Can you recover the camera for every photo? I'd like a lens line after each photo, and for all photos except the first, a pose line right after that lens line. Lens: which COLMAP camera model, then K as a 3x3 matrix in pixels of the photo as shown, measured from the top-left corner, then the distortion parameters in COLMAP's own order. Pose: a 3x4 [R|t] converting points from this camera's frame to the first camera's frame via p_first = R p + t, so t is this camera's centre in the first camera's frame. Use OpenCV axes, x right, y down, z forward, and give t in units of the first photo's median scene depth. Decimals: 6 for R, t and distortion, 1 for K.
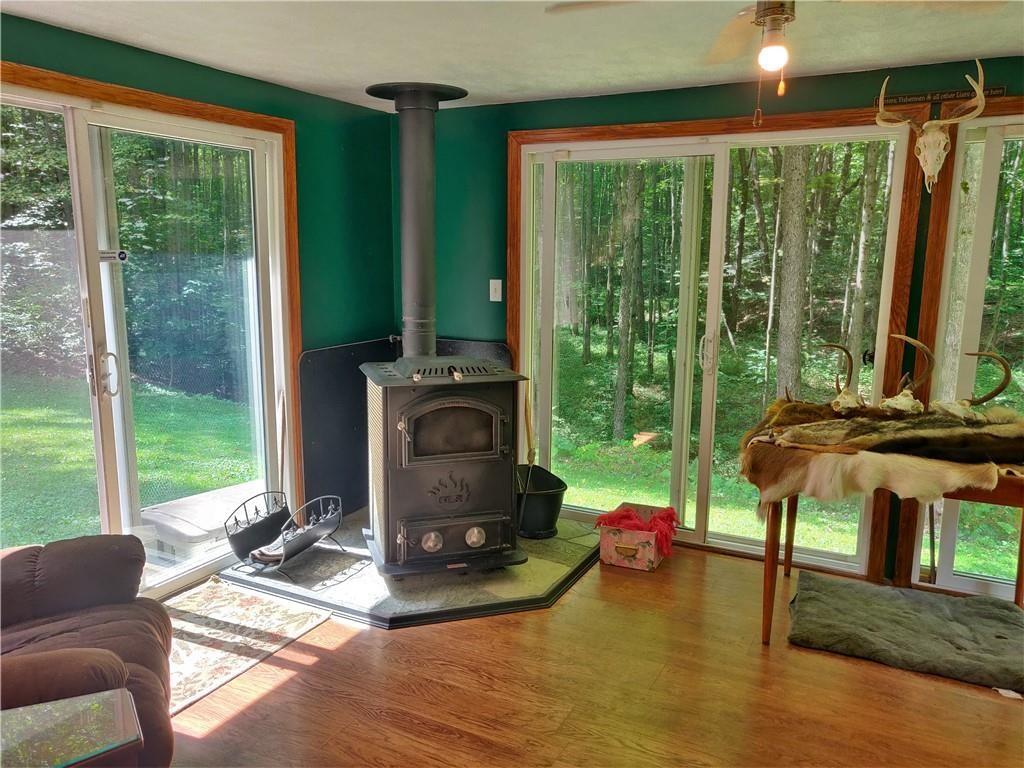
lens RADIAL K [[787.9, 0, 506.3], [0, 787.9, 383.3], [0, 0, 1]] dist [0.002444, 0.024279]
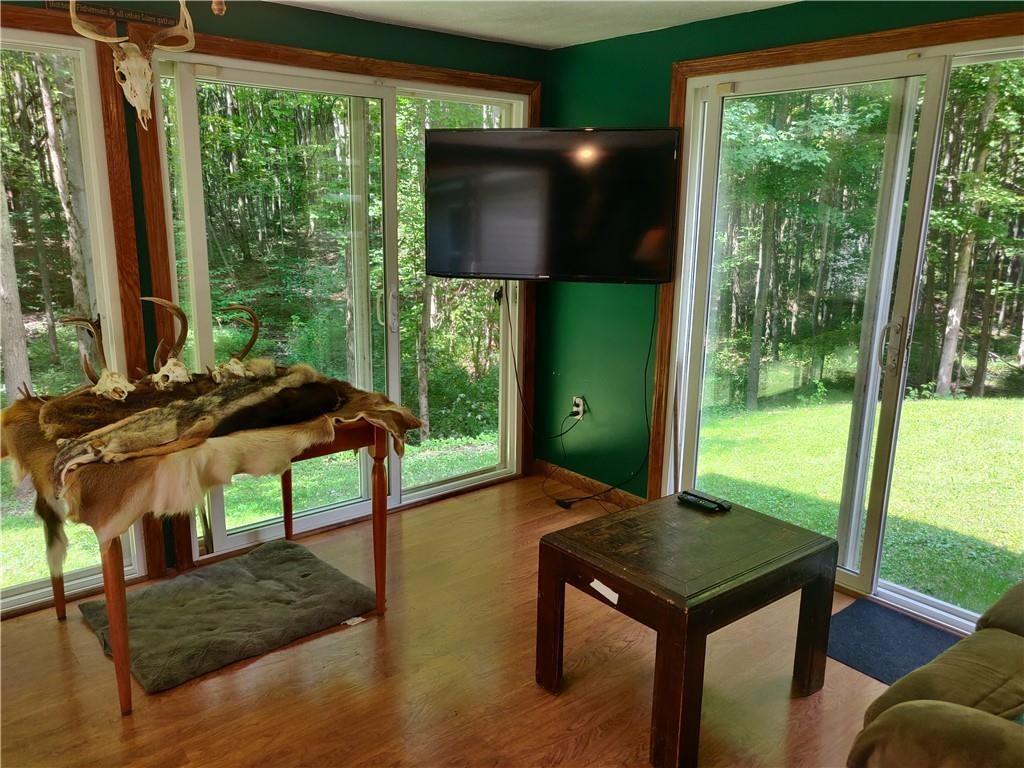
lens RADIAL K [[787.9, 0, 512.0], [0, 787.9, 385.1], [0, 0, 1]] dist [0.002444, 0.024279]
pose [[0.388650, -0.209183, 0.897326, -0.142100], [0.142245, 0.975834, 0.165875, -0.054385], [-0.910339, 0.063172, 0.409013, 0.294846]]
